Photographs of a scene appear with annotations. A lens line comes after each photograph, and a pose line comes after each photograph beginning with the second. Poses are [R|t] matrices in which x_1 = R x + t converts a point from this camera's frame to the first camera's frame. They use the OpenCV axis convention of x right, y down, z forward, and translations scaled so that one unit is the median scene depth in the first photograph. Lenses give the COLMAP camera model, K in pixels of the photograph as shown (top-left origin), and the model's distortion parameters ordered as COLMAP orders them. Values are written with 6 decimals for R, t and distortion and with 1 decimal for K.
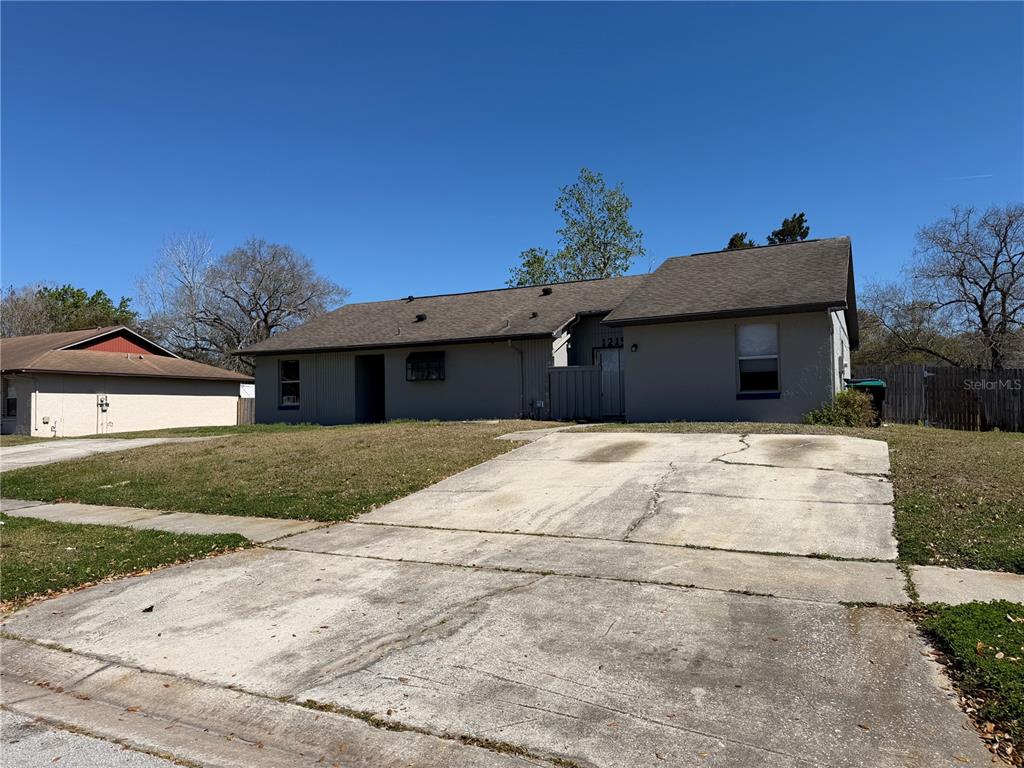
lens RADIAL K [[713.7, 0, 513.5], [0, 713.7, 383.4], [0, 0, 1]] dist [-0.006019, -0.001017]
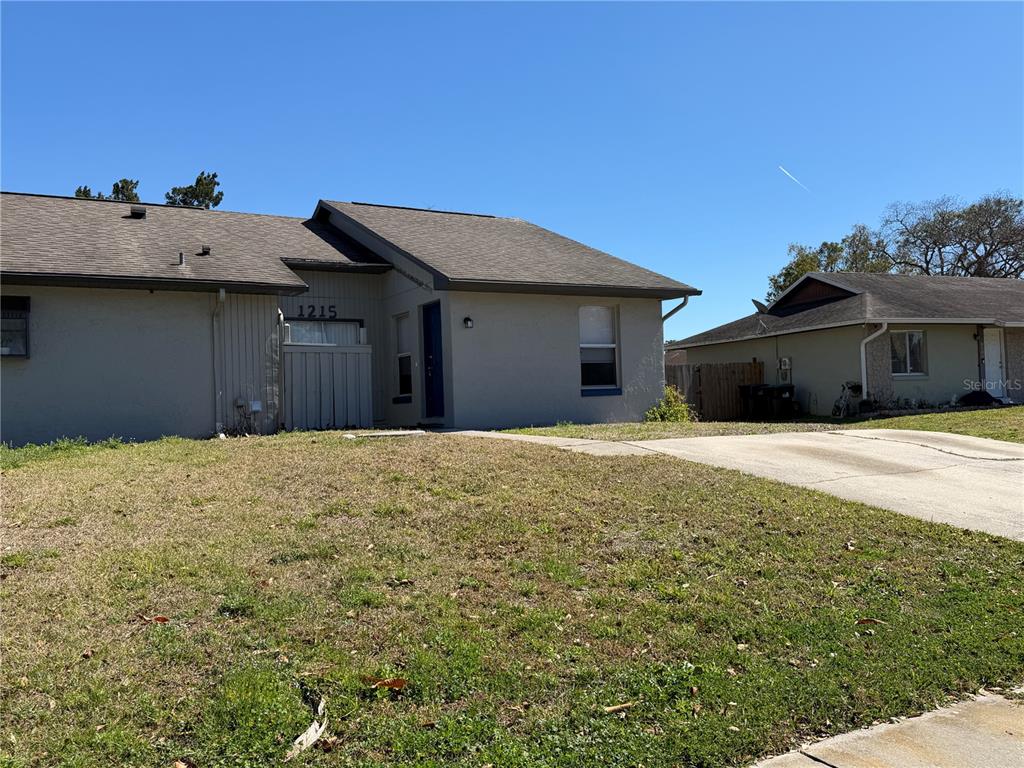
lens RADIAL K [[852.6, 0, 512.3], [0, 852.6, 383.1], [0, 0, 1]] dist [0.005139, 0.001587]
pose [[0.523480, 0.024049, 0.851699, -0.452985], [-0.008590, 0.999700, -0.022948, 0.025208], [-0.851995, 0.004696, 0.523529, 0.458859]]
